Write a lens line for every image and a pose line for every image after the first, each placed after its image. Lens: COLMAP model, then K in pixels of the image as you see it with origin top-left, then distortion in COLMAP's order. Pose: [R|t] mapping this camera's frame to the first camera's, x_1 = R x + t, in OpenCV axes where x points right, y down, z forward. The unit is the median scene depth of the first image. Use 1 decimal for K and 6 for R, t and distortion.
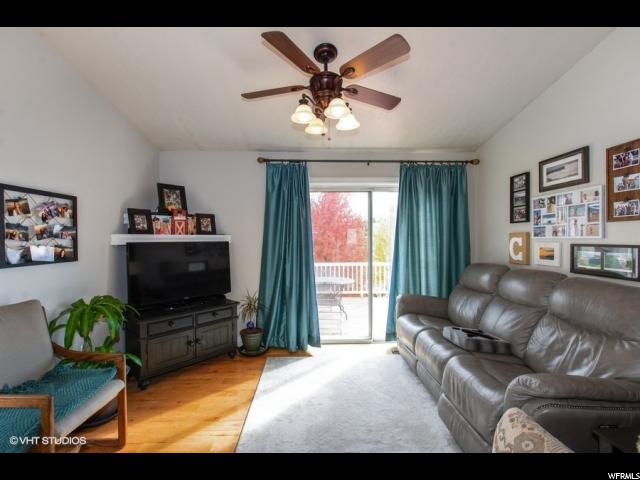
lens RADIAL K [[291.0, 0, 318.8], [0, 291.0, 241.0], [0, 0, 1]] dist [-0.000422, 0.000100]
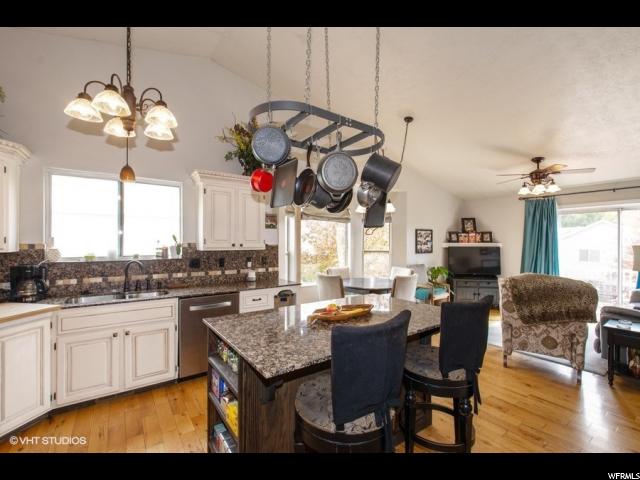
lens RADIAL K [[291.0, 0, 318.8], [0, 291.0, 241.0], [0, 0, 1]] dist [-0.000422, 0.000100]
pose [[0.565224, 0.003378, -0.824931, 0.578575], [-0.011238, 0.999930, -0.003606, -0.015690], [0.824861, 0.011309, 0.565223, -1.003515]]
